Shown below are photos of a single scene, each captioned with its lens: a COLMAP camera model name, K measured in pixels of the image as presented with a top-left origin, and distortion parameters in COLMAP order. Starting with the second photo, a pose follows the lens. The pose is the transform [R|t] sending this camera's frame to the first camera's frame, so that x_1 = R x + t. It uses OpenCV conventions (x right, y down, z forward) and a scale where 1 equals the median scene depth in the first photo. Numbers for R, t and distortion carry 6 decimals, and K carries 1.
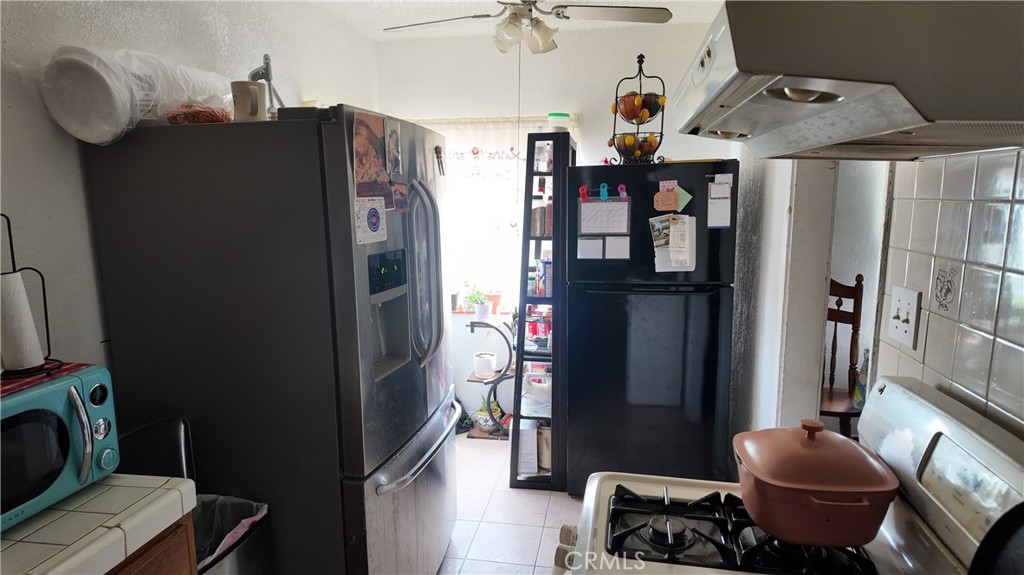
lens RADIAL K [[588.8, 0, 513.7], [0, 588.8, 287.8], [0, 0, 1]] dist [0.015264, -0.017256]
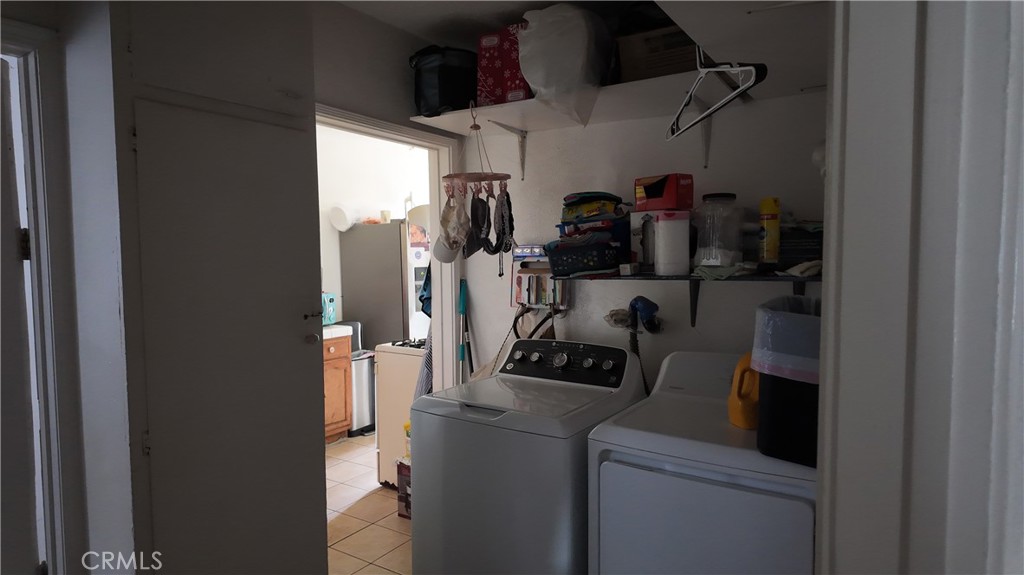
lens RADIAL K [[588.8, 0, 513.0], [0, 588.8, 287.2], [0, 0, 1]] dist [0.015264, -0.017256]
pose [[0.920690, 0.031339, -0.389035, 1.416356], [-0.070502, 0.993728, -0.086798, 0.280372], [0.383875, 0.107342, 0.917125, -1.579860]]
